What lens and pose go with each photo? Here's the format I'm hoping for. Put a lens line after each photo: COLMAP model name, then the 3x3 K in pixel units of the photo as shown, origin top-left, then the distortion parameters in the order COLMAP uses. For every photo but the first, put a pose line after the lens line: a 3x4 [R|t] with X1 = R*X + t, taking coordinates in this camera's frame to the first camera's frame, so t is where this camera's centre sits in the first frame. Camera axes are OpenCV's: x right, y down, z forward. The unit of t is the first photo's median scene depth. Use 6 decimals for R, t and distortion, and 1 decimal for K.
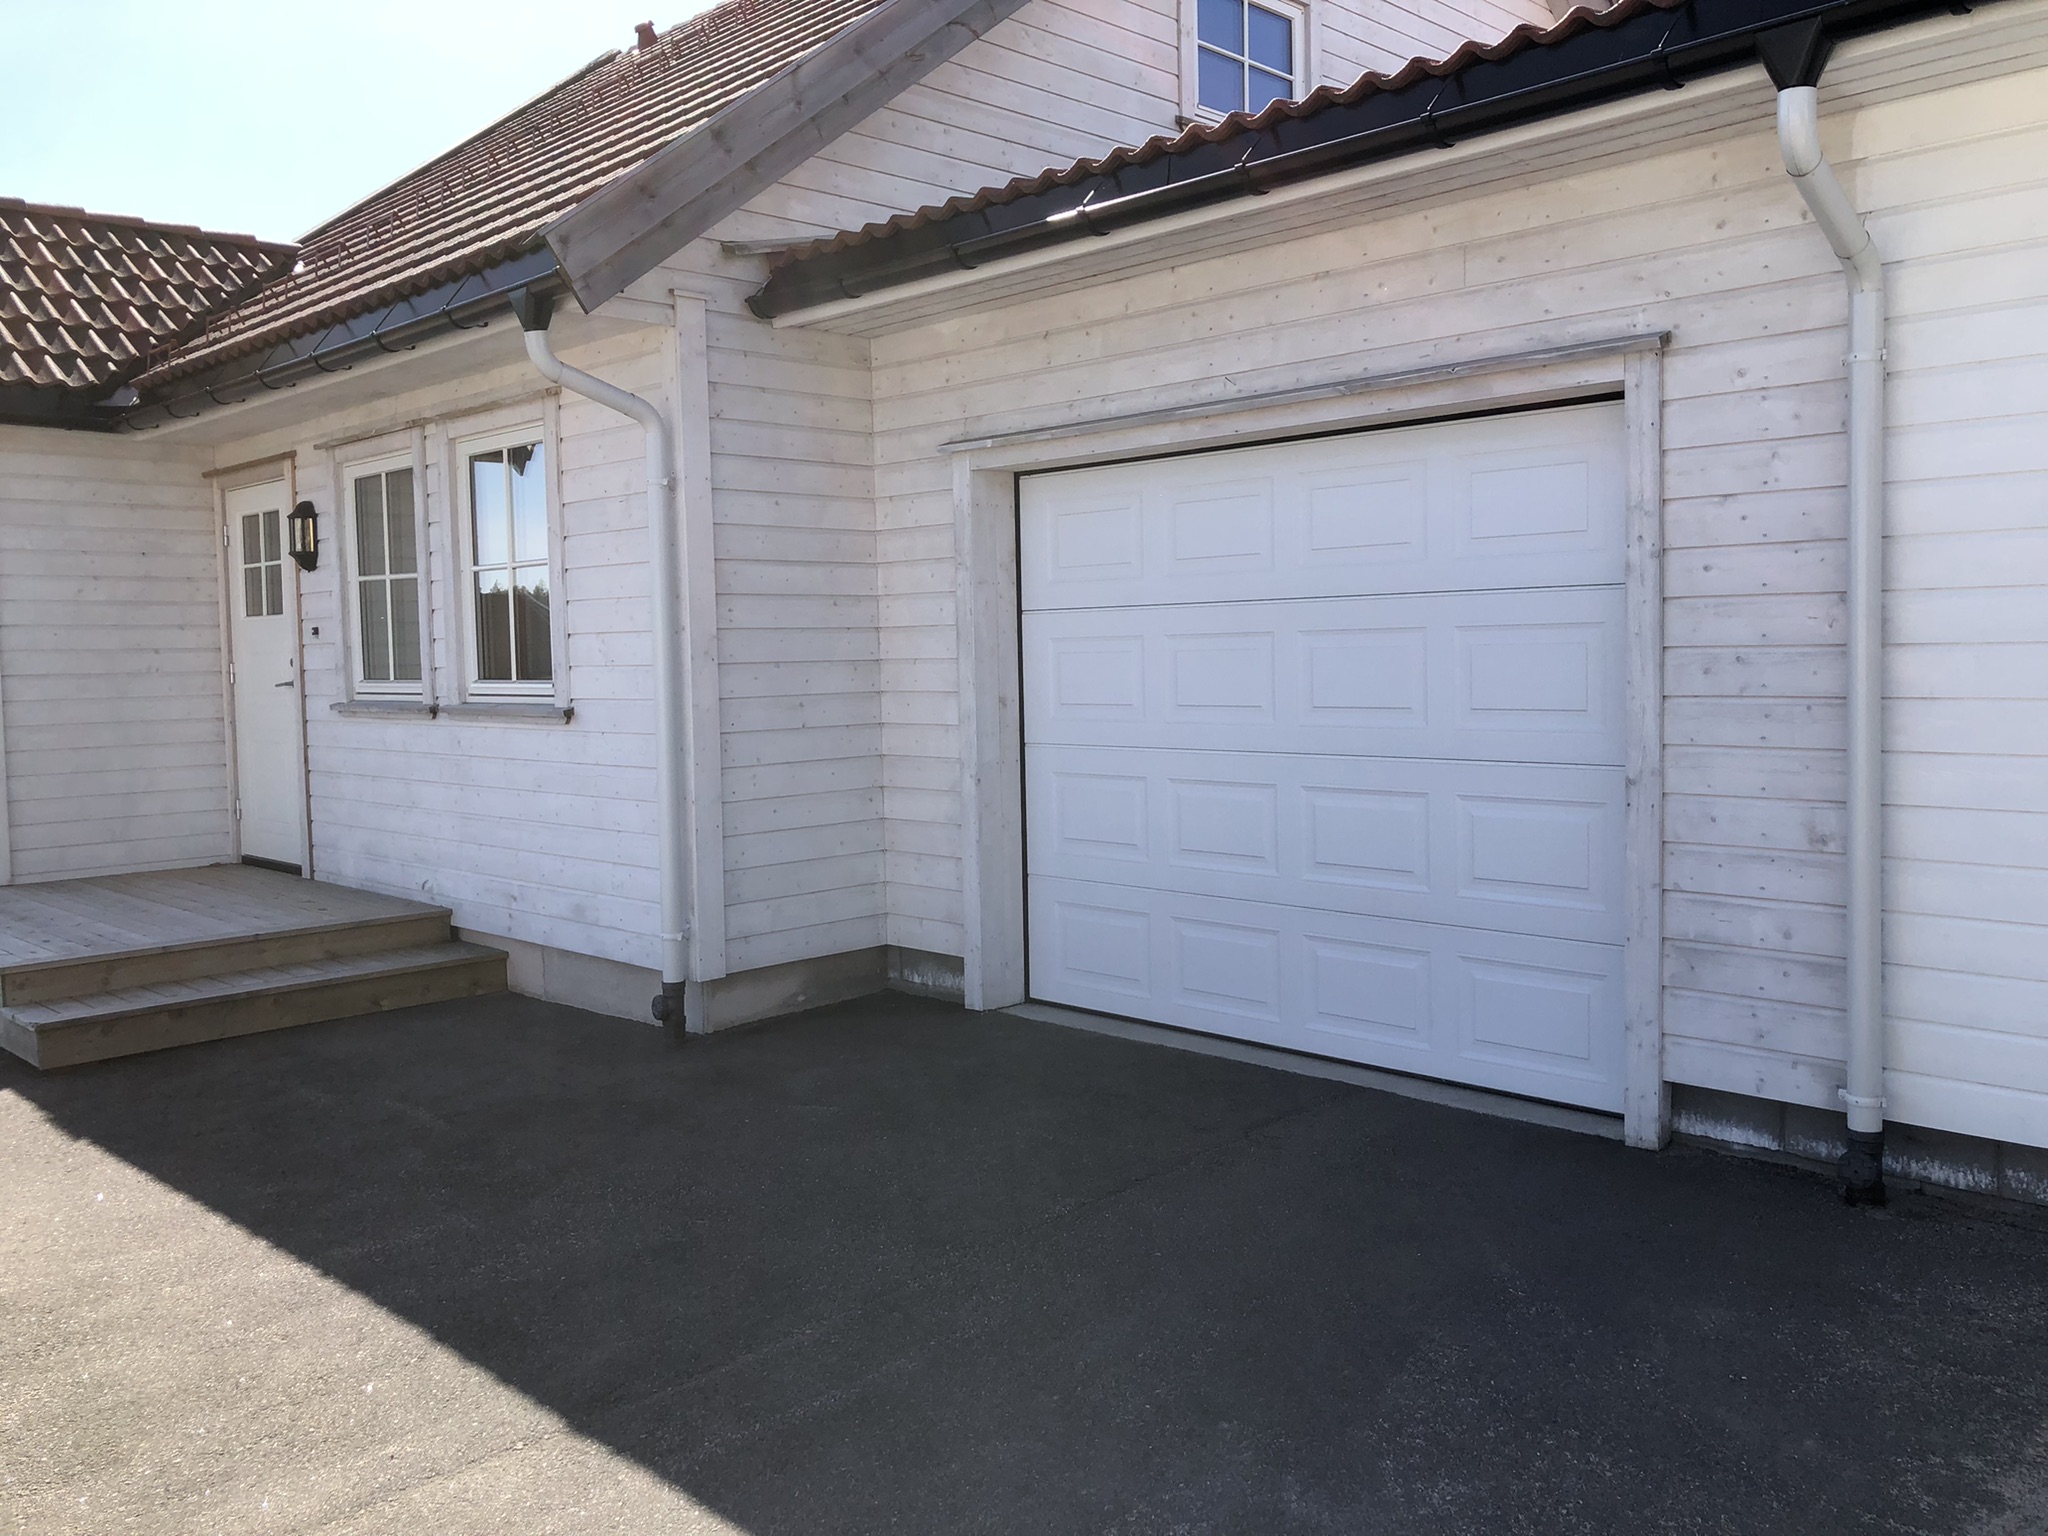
lens RADIAL K [[1680.5, 0, 1025.0], [0, 1680.5, 766.9], [0, 0, 1]] dist [0.056839, -0.077287]
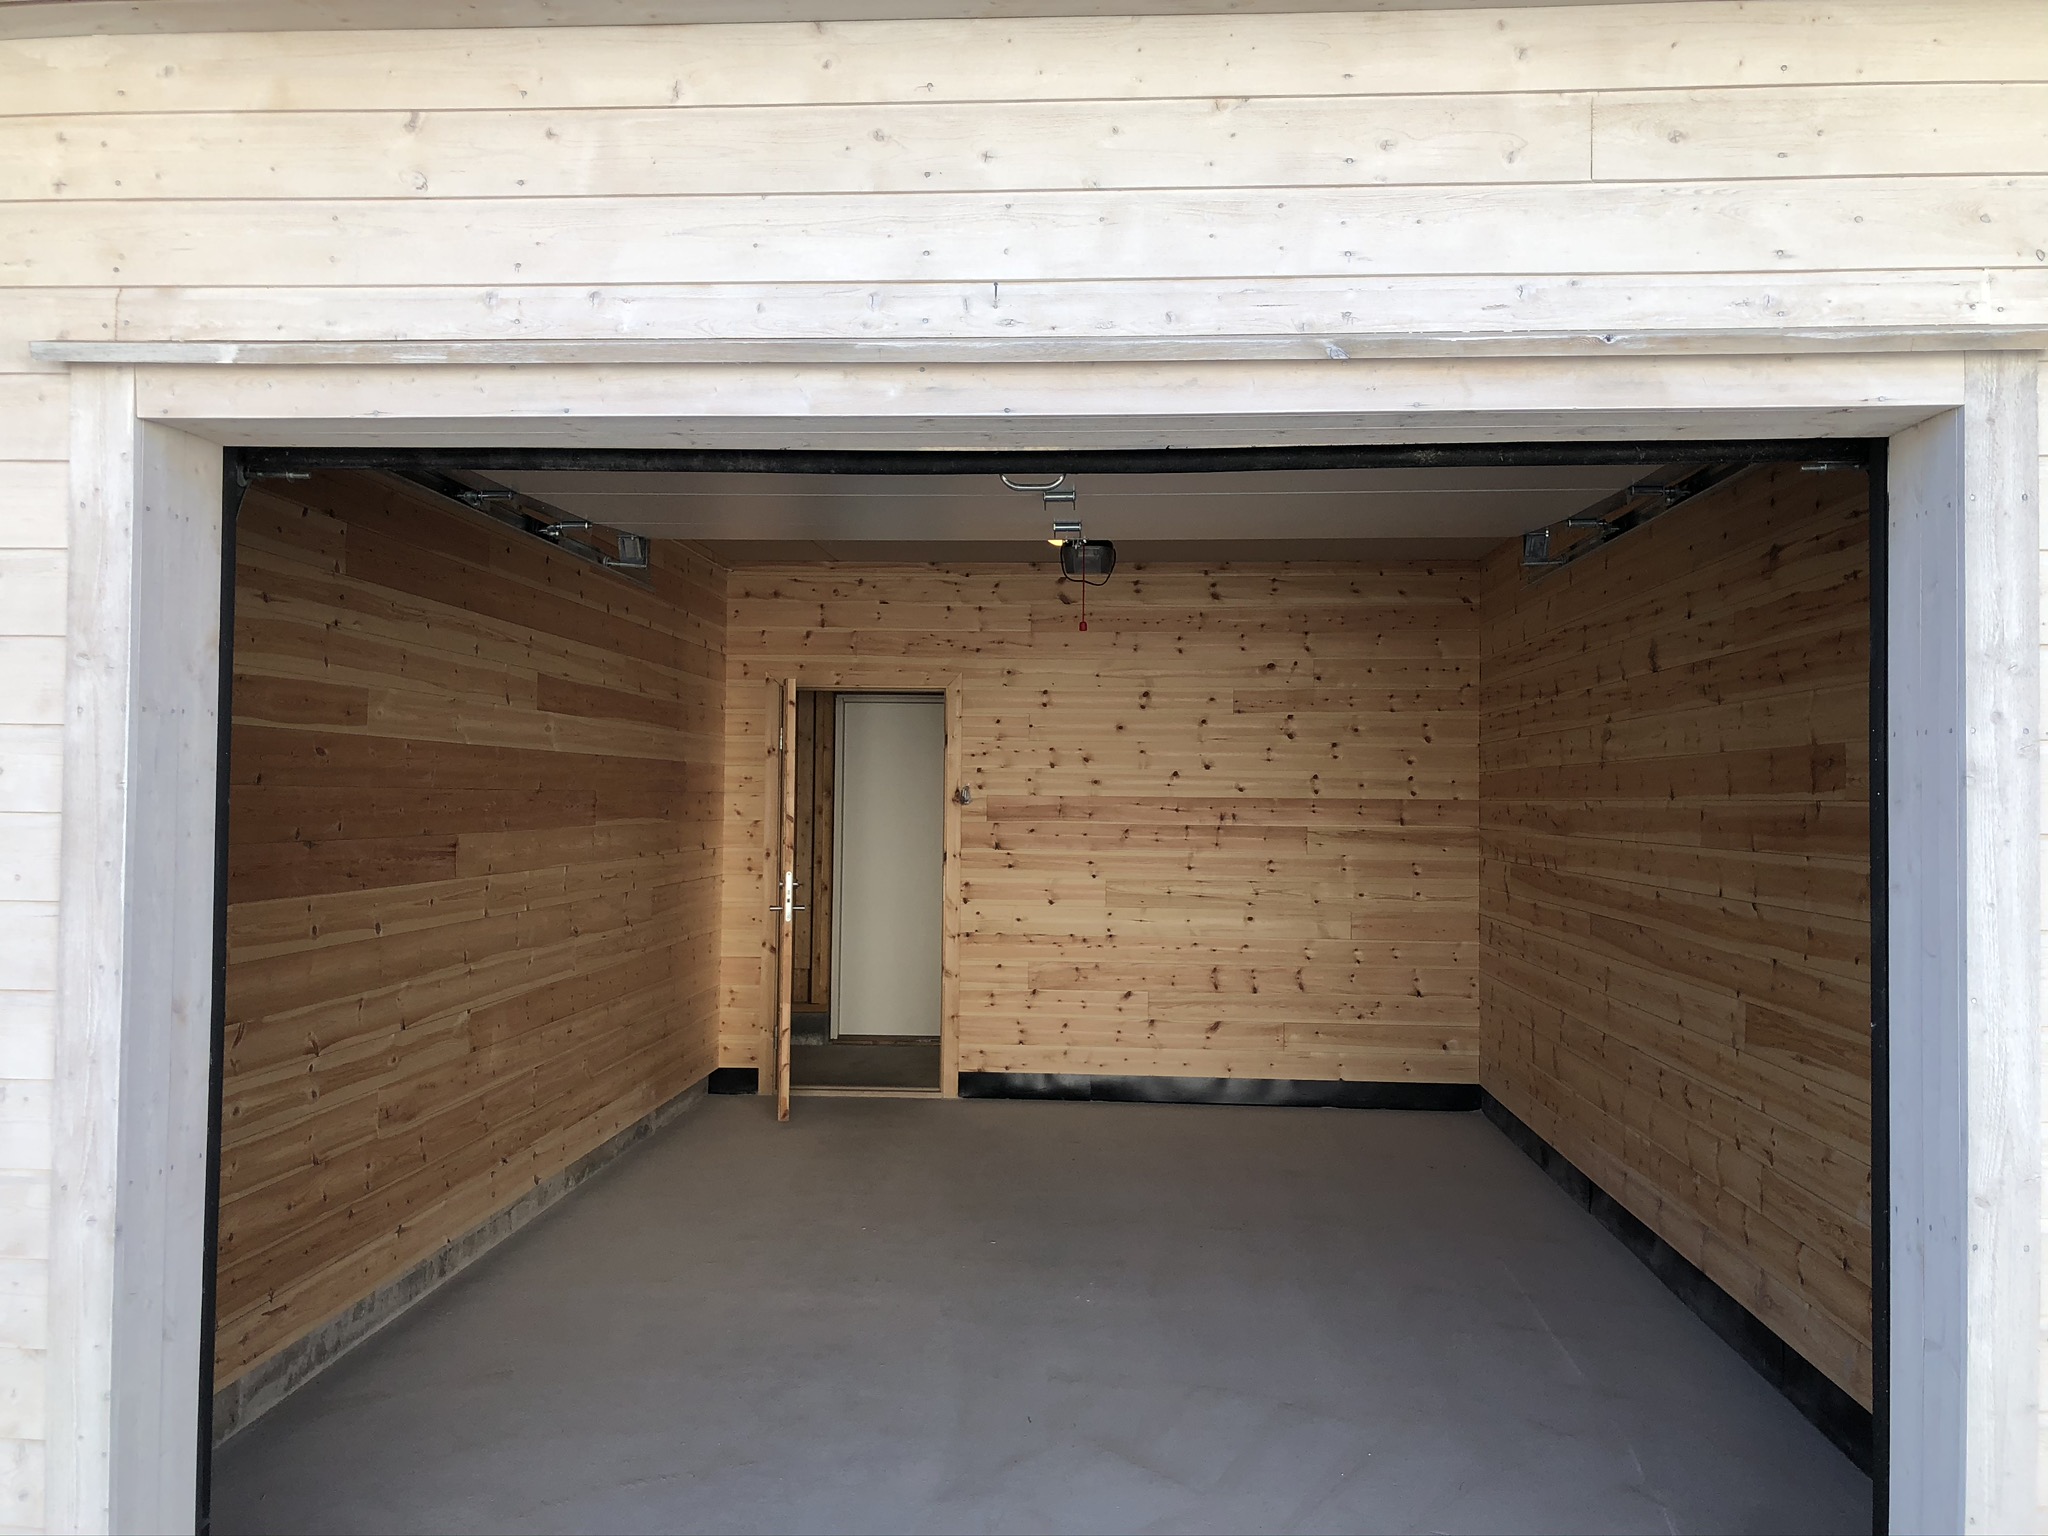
lens RADIAL K [[1680.5, 0, 1033.3], [0, 1680.5, 753.4], [0, 0, 1]] dist [0.056839, -0.077287]
pose [[0.744002, 0.044115, 0.666720, -0.127558], [0.022218, 0.995633, -0.090672, -0.056450], [-0.667808, 0.082273, 0.739773, 0.548179]]
